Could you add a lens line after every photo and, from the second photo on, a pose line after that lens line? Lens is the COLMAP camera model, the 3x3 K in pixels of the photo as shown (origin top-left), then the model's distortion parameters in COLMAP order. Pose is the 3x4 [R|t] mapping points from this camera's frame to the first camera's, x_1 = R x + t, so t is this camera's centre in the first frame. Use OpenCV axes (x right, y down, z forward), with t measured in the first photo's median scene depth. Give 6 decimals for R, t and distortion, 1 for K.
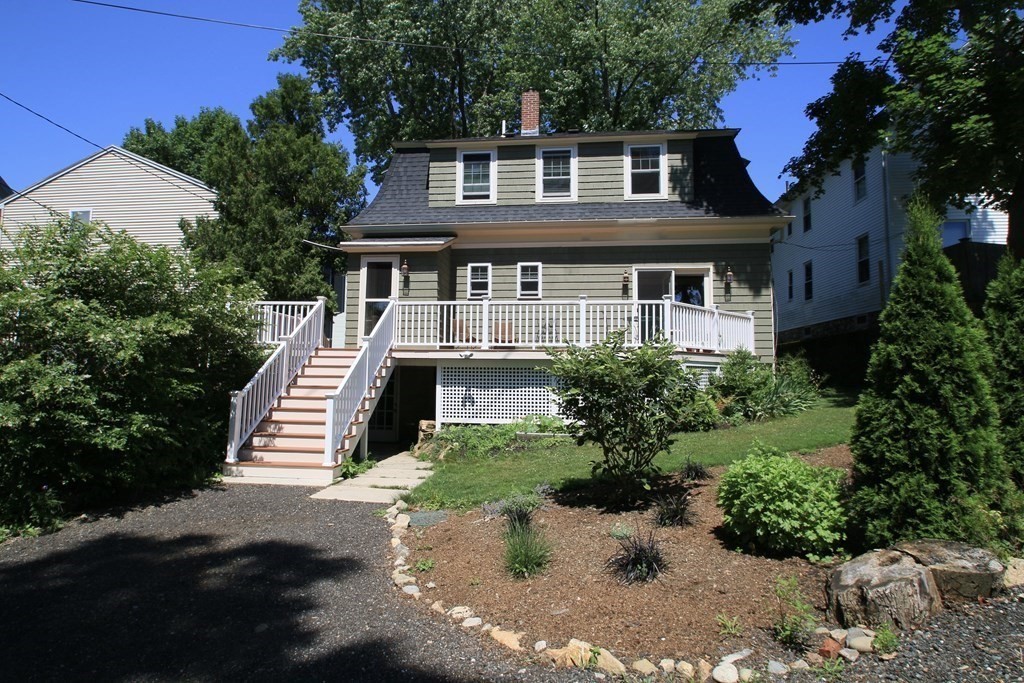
lens RADIAL K [[562.7, 0, 507.8], [0, 562.7, 338.1], [0, 0, 1]] dist [-0.006063, -0.010076]
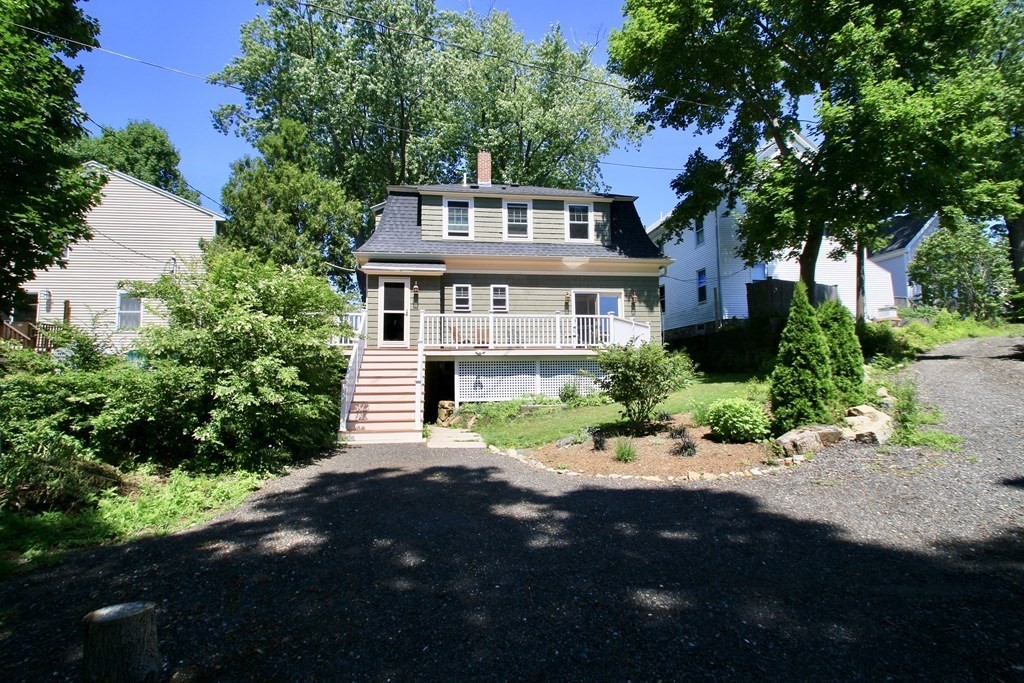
lens RADIAL K [[494.5, 0, 513.8], [0, 494.5, 342.8], [0, 0, 1]] dist [0.001012, -0.006876]
pose [[0.966114, -0.003957, 0.258087, -0.243649], [0.002625, 0.999981, 0.005503, -0.000938], [-0.258104, -0.004639, 0.966106, -0.170853]]
